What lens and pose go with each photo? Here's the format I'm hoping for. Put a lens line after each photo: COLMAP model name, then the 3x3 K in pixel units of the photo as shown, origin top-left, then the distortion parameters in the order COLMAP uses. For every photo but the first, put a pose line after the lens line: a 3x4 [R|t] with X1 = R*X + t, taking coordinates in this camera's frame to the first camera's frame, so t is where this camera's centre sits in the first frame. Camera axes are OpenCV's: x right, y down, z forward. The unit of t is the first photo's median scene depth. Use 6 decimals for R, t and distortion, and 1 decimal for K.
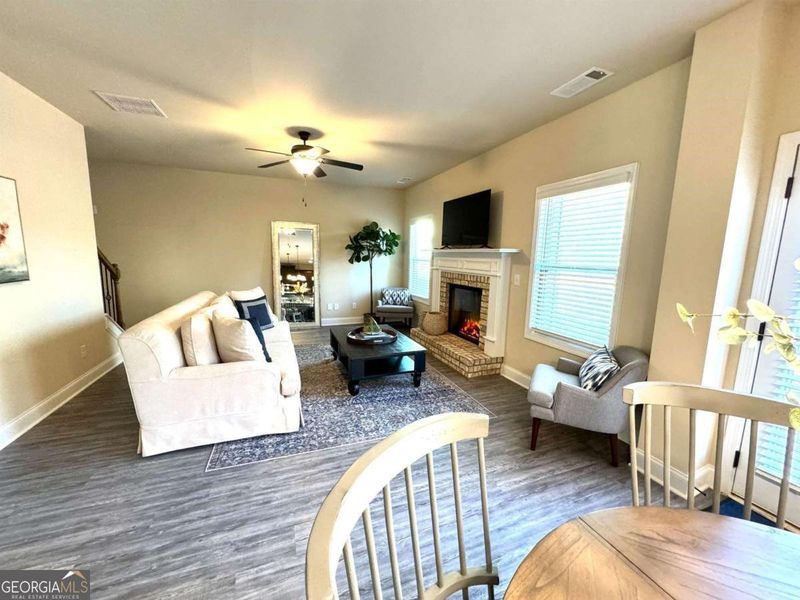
lens RADIAL K [[317.3, 0, 400.0], [0, 317.3, 300.0], [0, 0, 1]] dist [-0.001053, -0.000122]
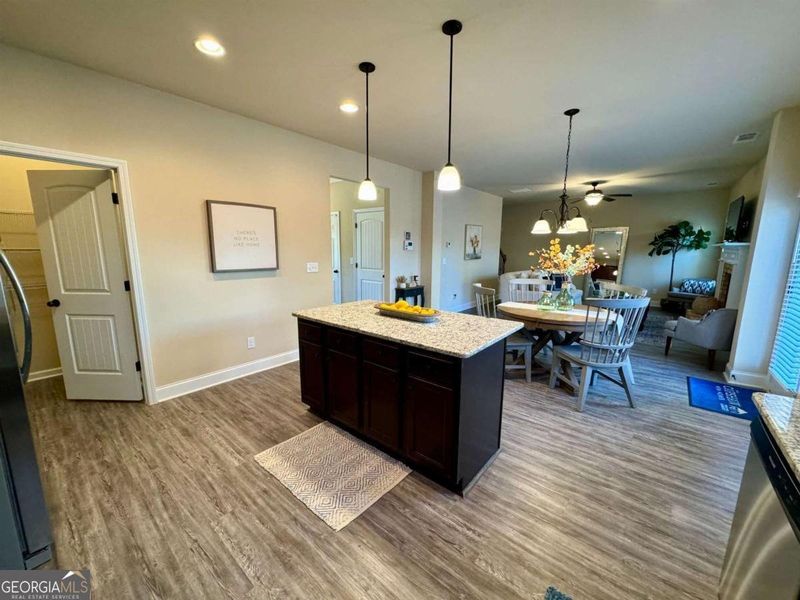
lens RADIAL K [[317.3, 0, 400.0], [0, 317.3, 300.0], [0, 0, 1]] dist [-0.001053, -0.000122]
pose [[0.487440, 0.124264, -0.864269, 0.667566], [-0.118845, 0.990052, 0.075322, 0.114793], [0.865031, 0.065999, 0.497359, -0.686780]]
